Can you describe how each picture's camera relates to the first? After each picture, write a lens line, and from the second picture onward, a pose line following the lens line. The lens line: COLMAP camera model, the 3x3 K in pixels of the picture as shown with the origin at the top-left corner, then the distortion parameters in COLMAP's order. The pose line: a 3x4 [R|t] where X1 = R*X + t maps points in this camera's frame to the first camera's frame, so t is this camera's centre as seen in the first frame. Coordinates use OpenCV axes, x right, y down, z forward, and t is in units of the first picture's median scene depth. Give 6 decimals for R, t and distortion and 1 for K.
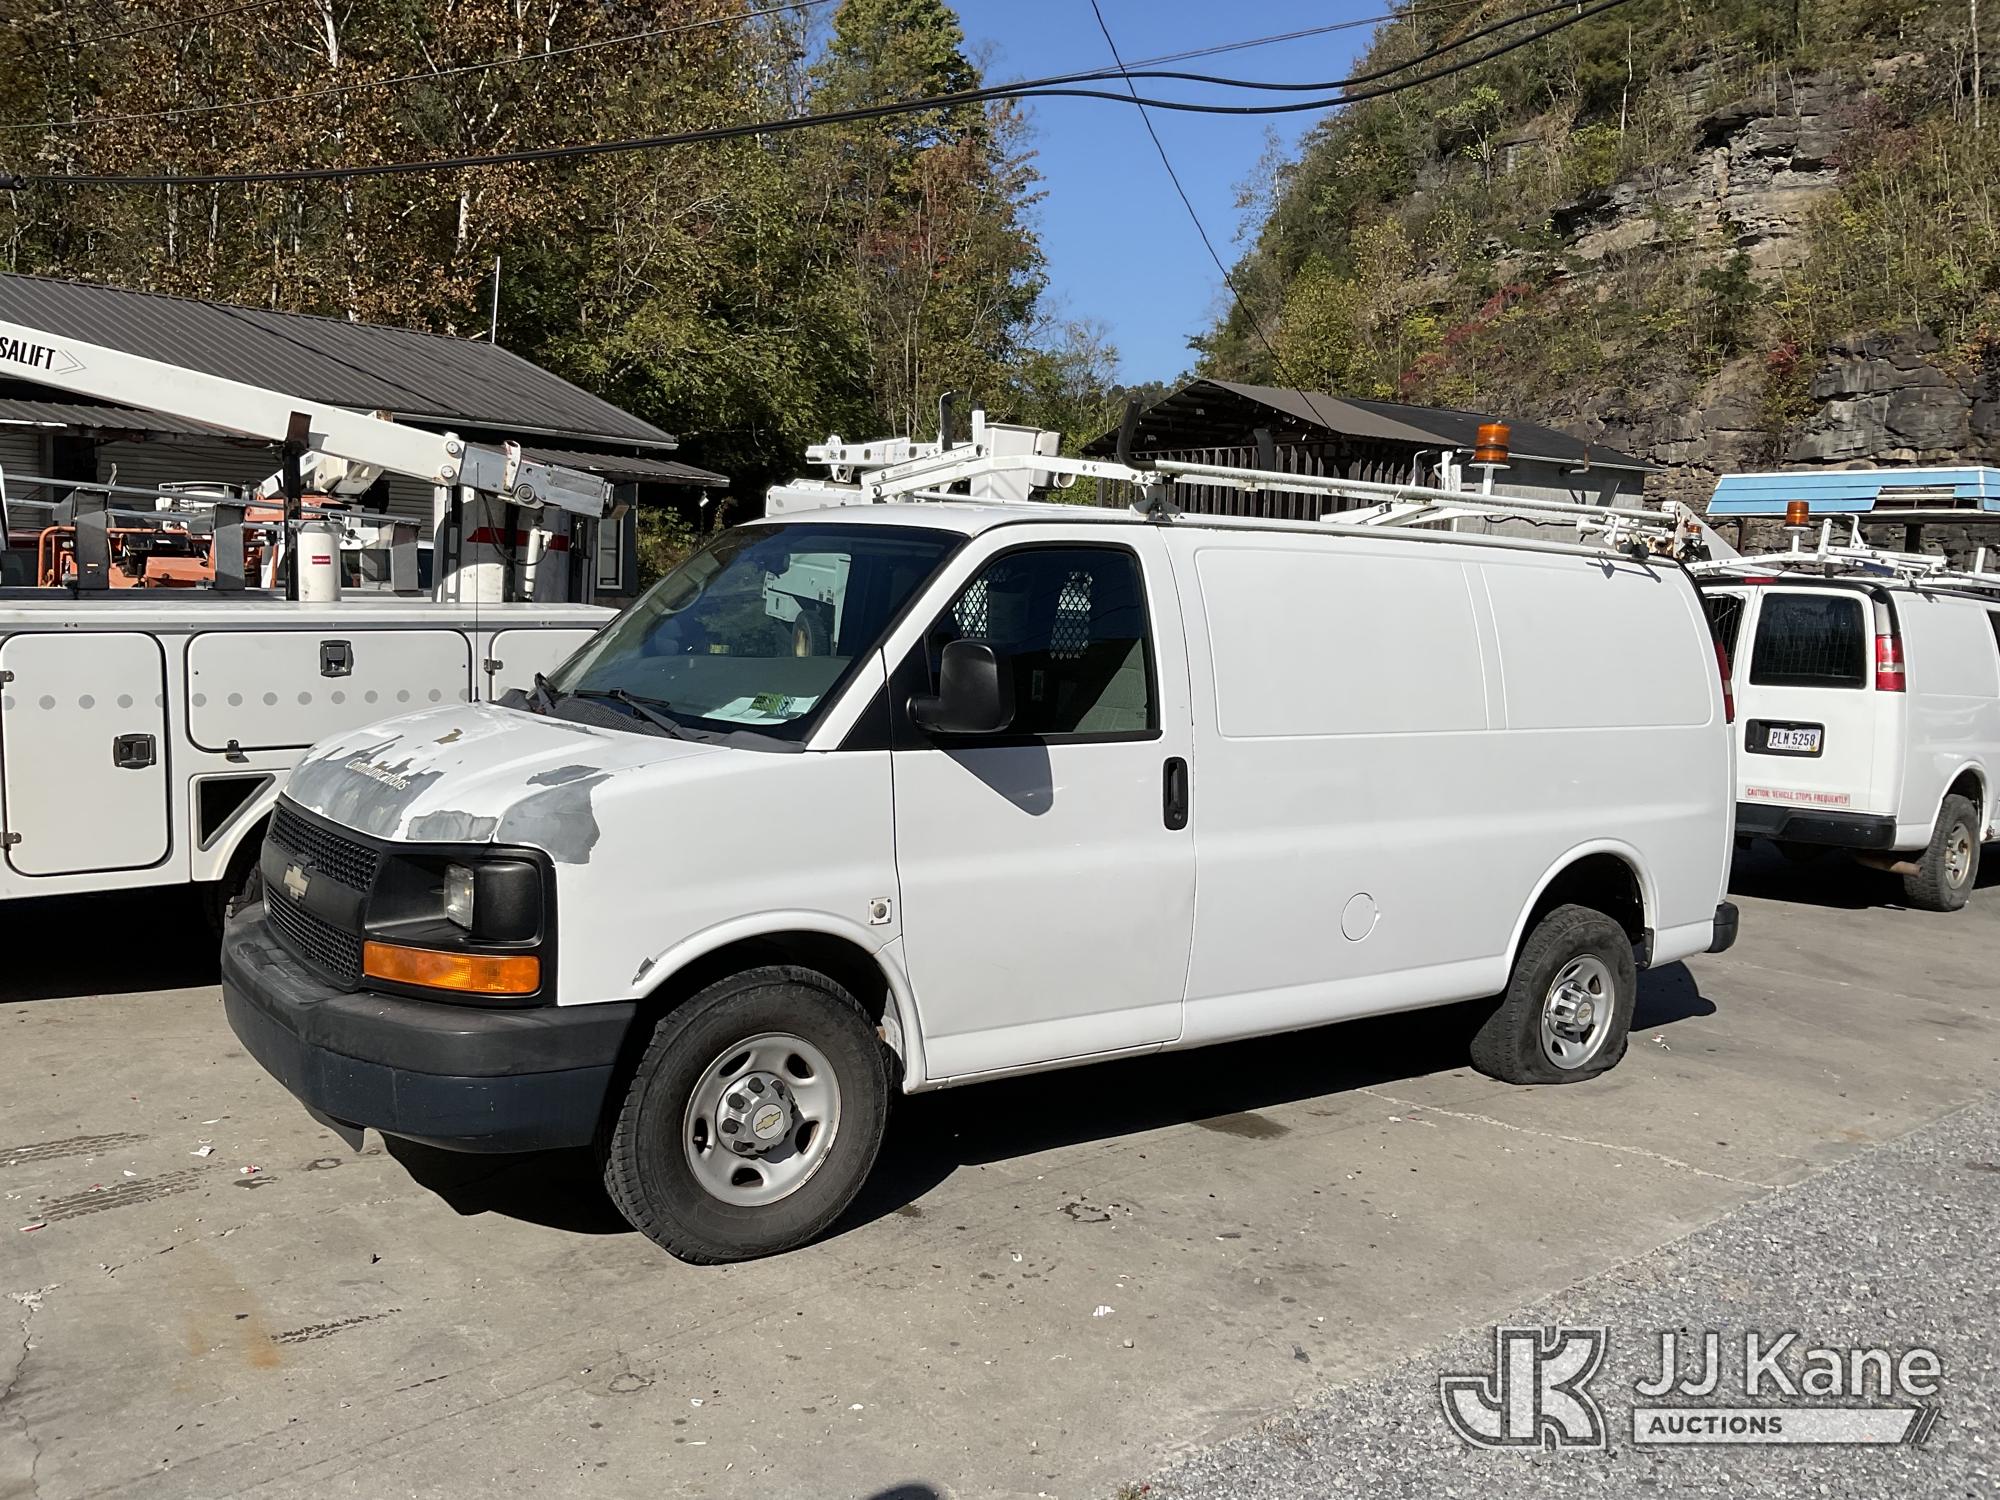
lens RADIAL K [[1662.1, 0, 992.0], [0, 1662.1, 751.9], [0, 0, 1]] dist [0.100594, -0.015766]
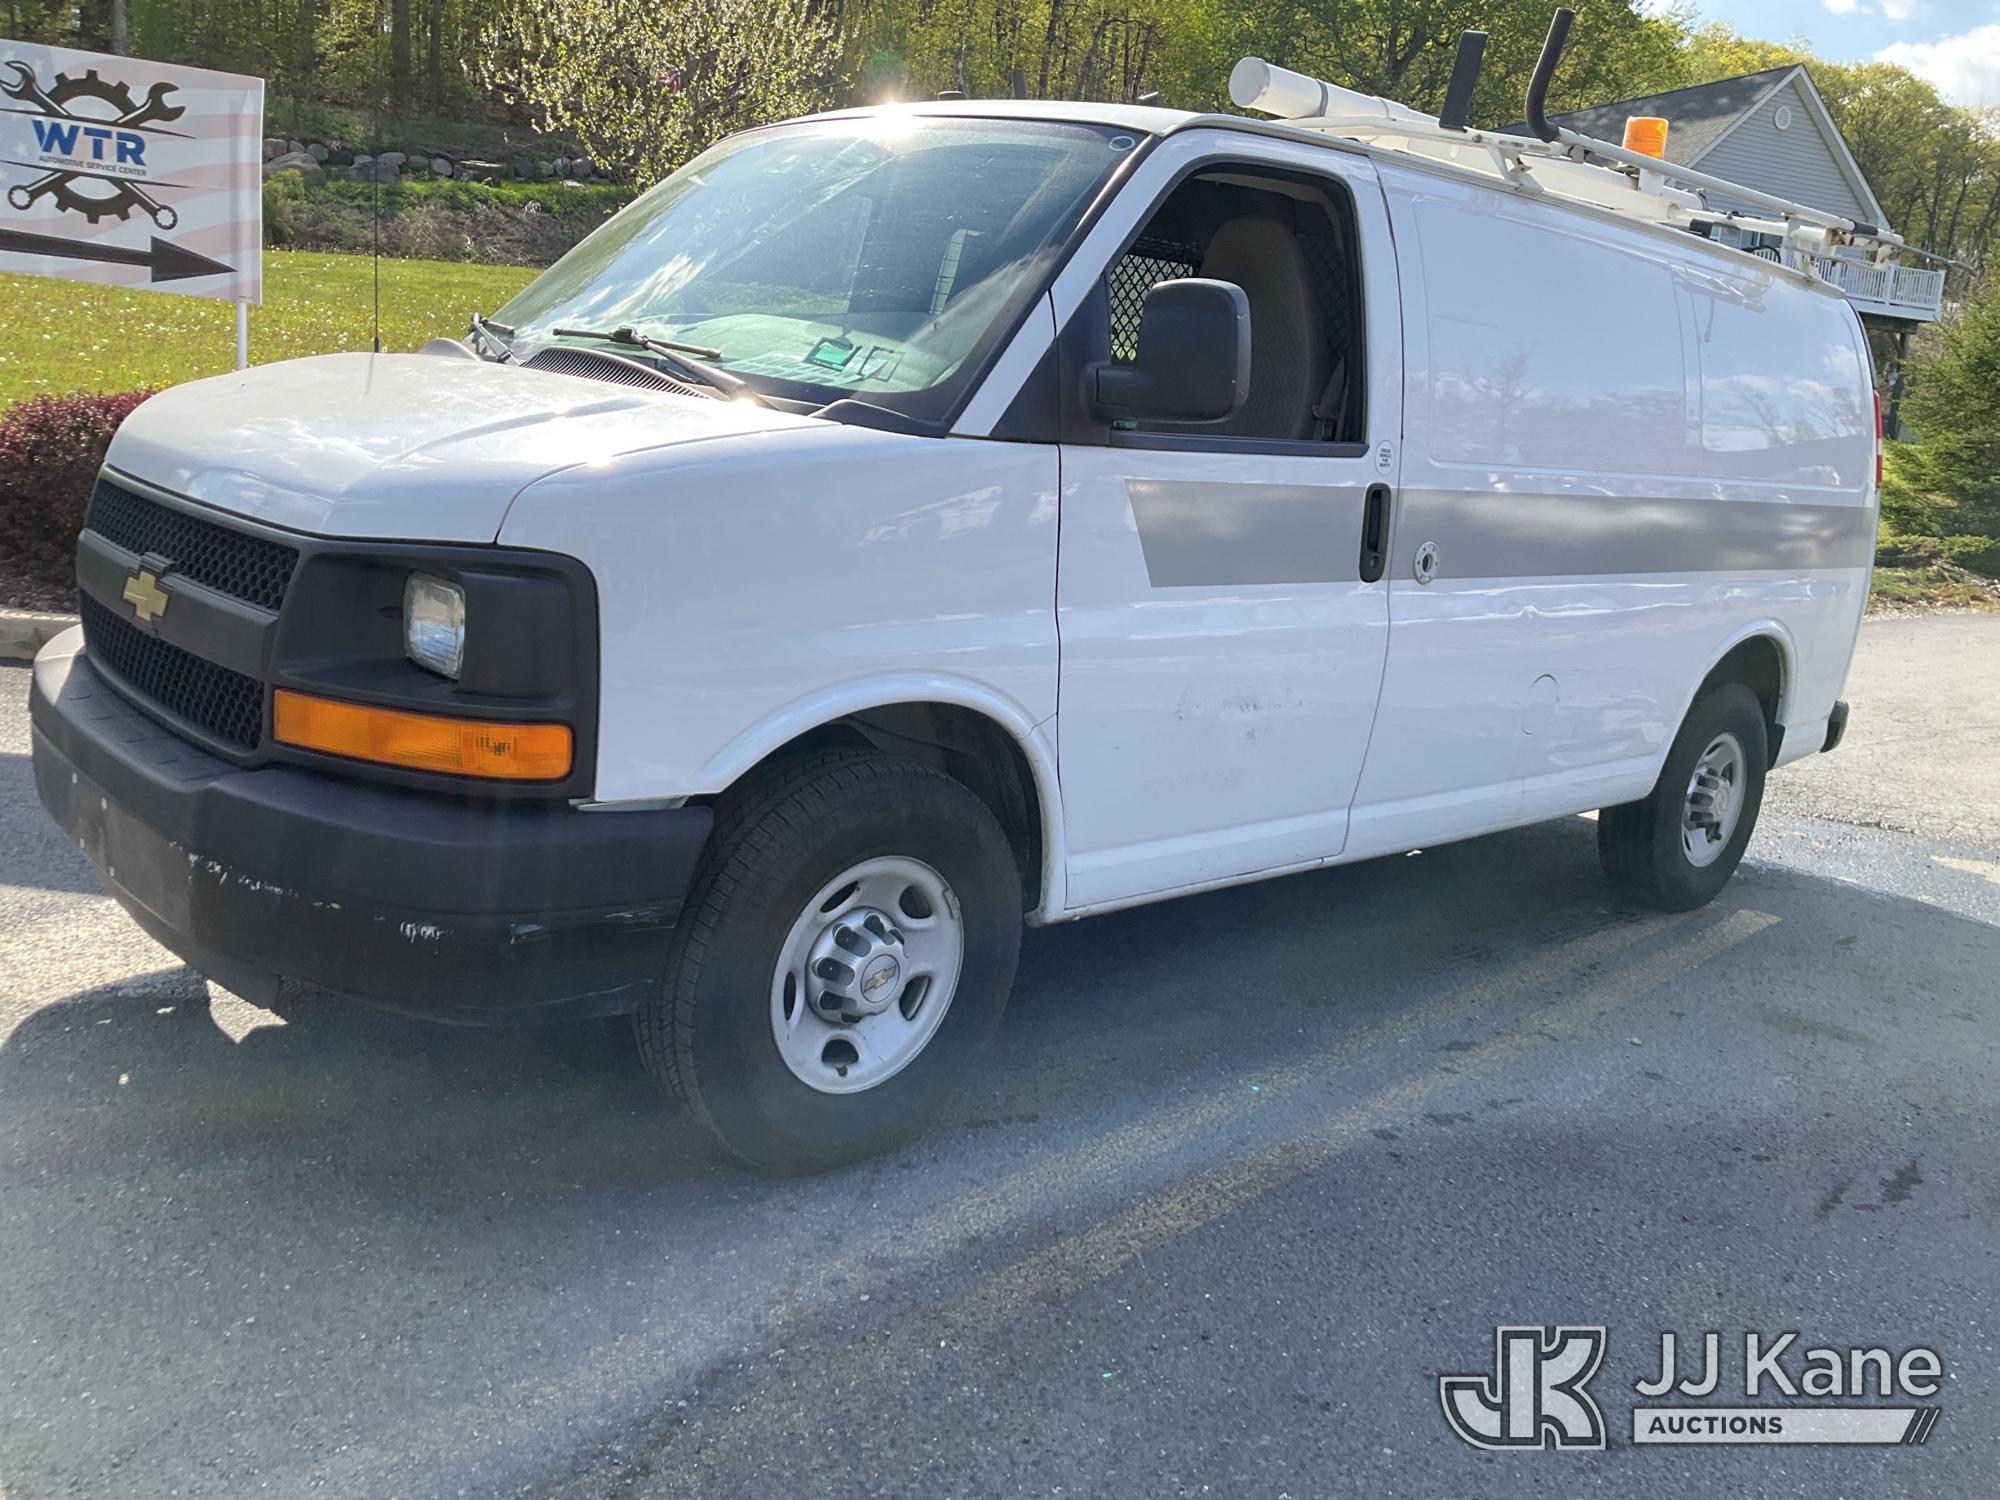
lens RADIAL K [[1662.1, 0, 990.0], [0, 1662.1, 761.3], [0, 0, 1]] dist [0.100594, -0.015766]
pose [[0.988025, 0.024338, 0.152364, -0.191798], [-0.043789, 0.991110, 0.125636, 0.044129], [-0.147952, -0.130803, 0.980306, 0.315401]]
